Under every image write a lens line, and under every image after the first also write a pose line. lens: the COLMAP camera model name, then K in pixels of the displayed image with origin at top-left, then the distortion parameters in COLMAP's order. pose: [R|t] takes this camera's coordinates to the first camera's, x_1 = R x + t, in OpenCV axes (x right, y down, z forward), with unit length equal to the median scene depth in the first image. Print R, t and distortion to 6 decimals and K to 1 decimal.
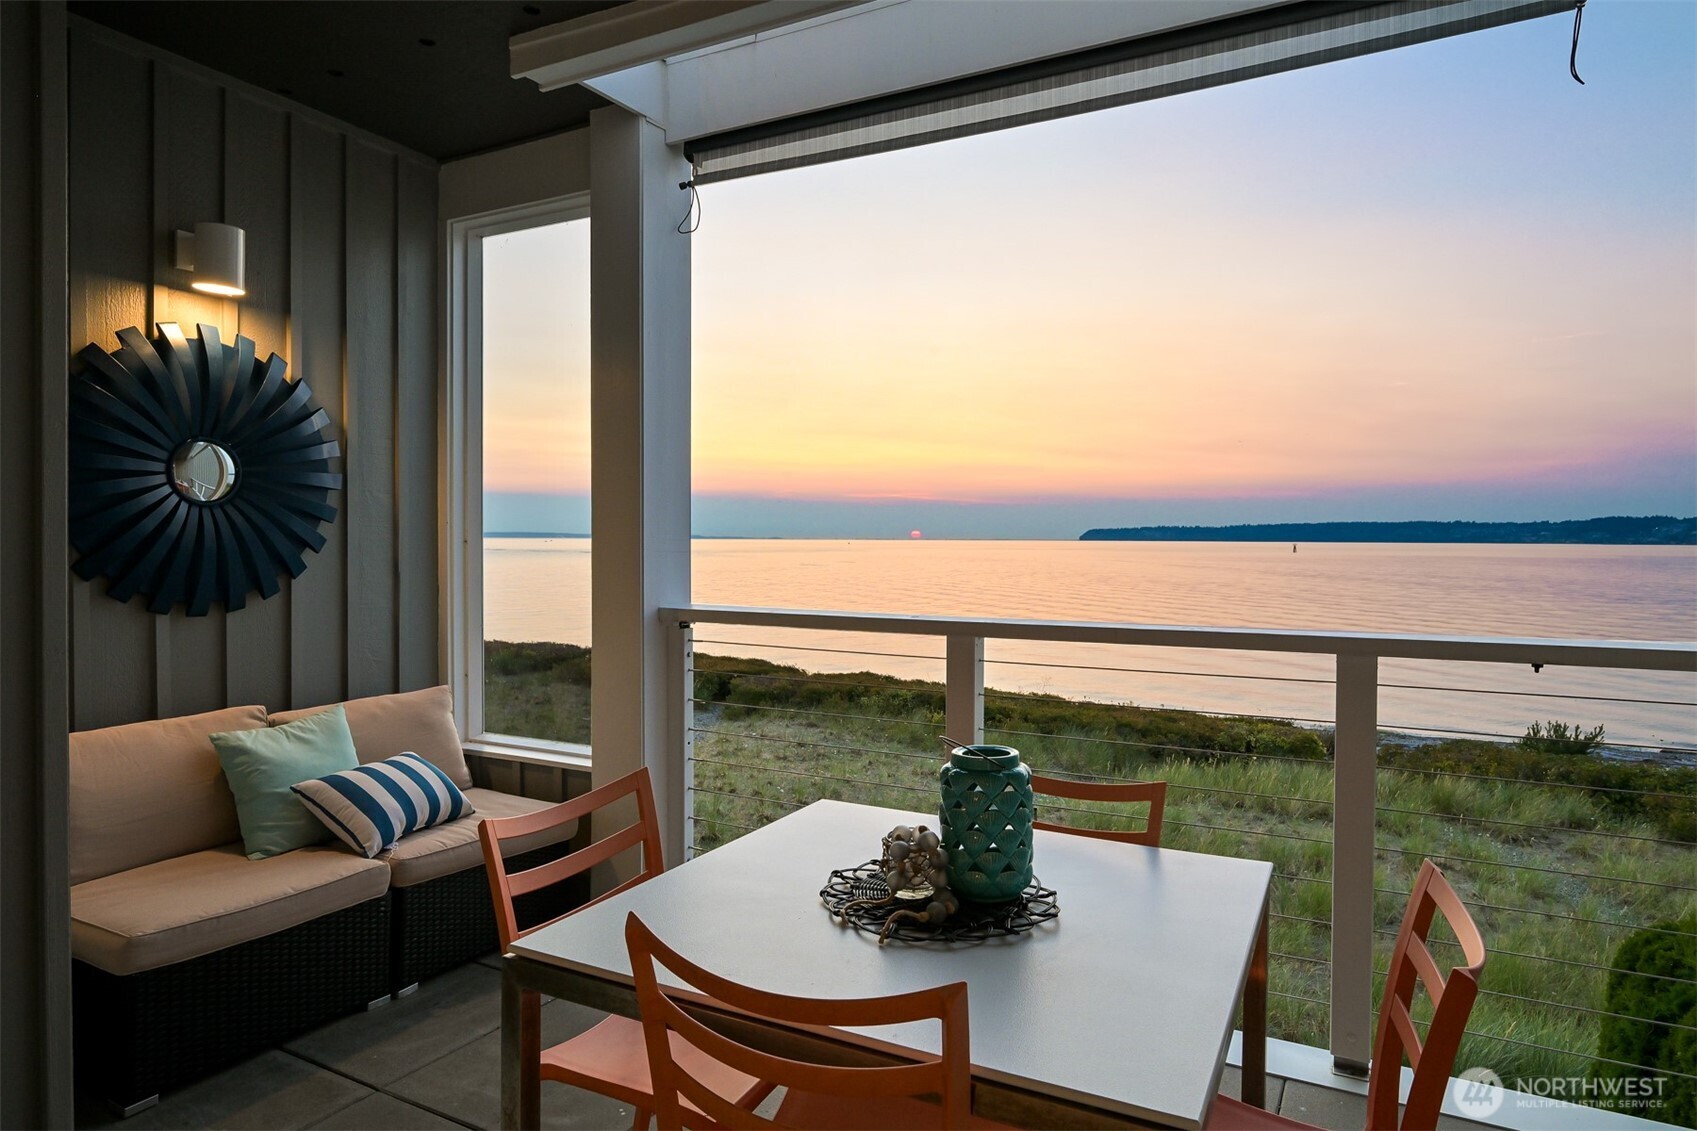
lens RADIAL K [[1041.1, 0, 848.5], [0, 1041.1, 565.5], [0, 0, 1]] dist [0.001460, 0.000161]
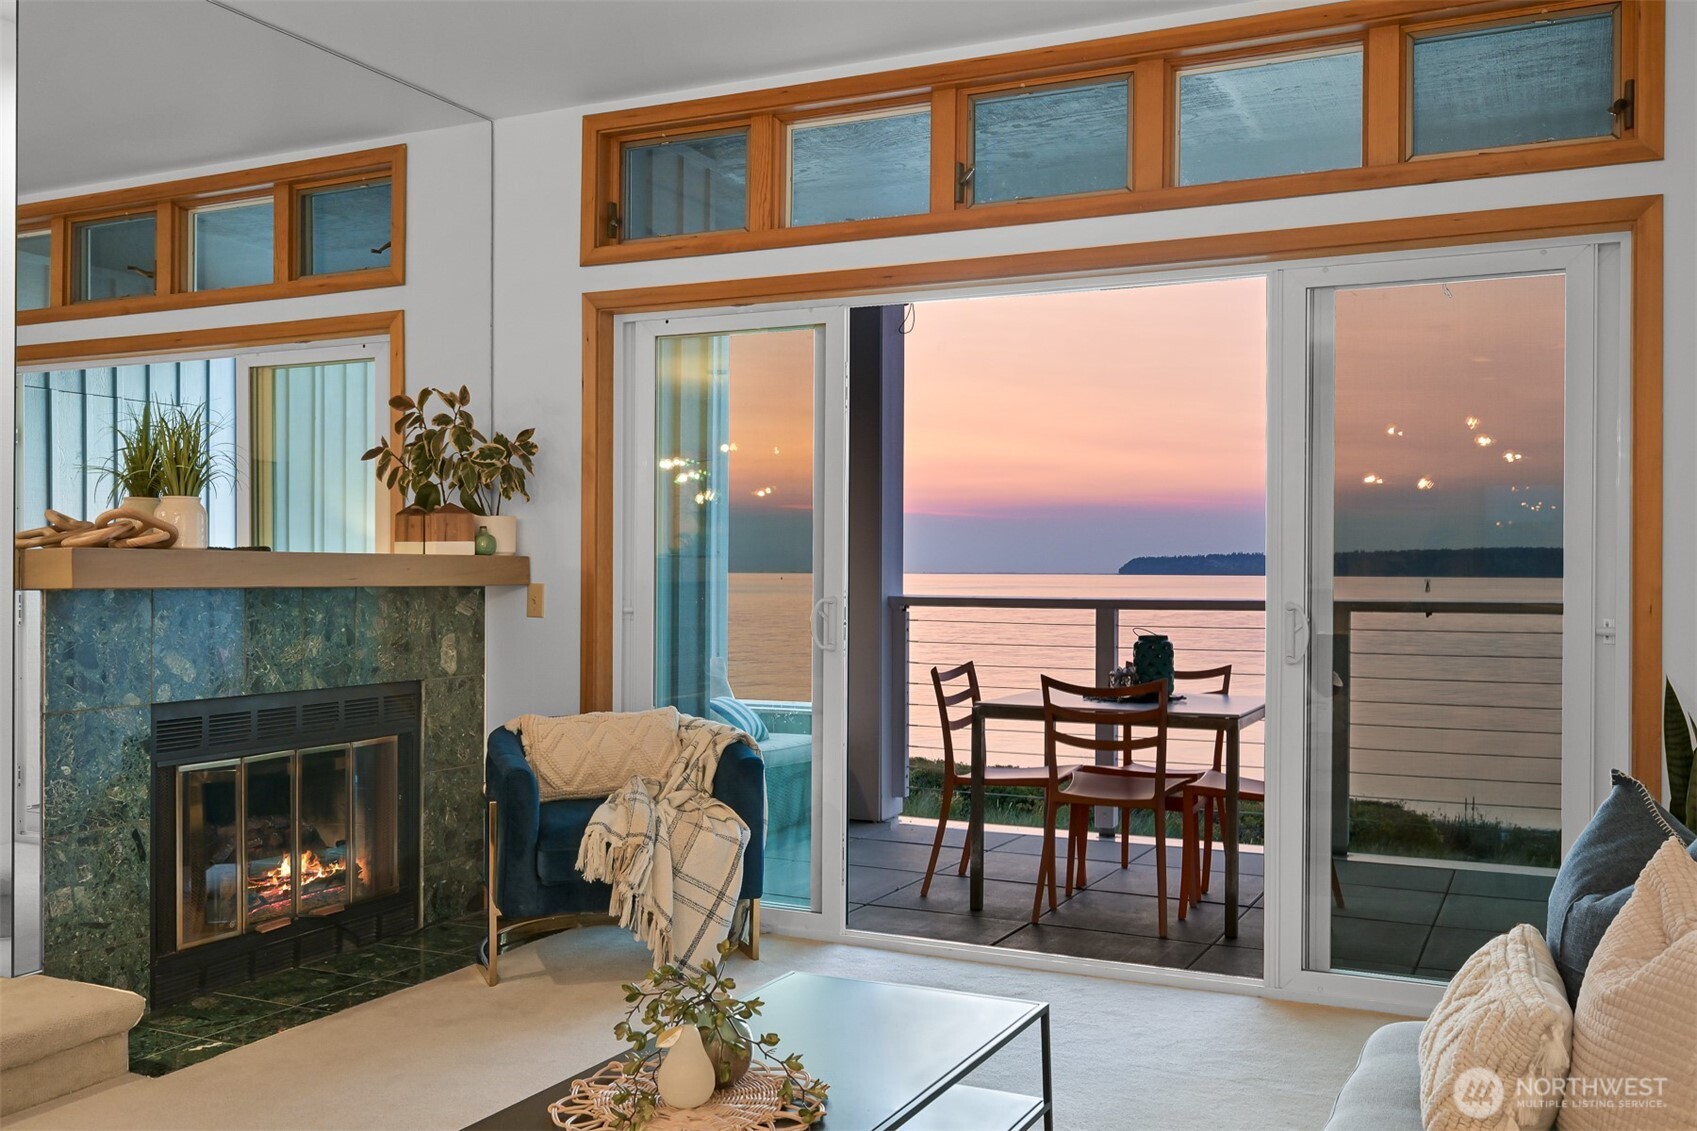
lens RADIAL K [[1524.7, 0, 848.5], [0, 1524.7, 565.5], [0, 0, 1]] dist [-0.002404, -0.001622]
pose [[0.999074, 0.003831, 0.042860, -0.319931], [-0.002573, 0.999566, -0.029348, 0.059988], [-0.042954, 0.029211, 0.998650, -1.090822]]
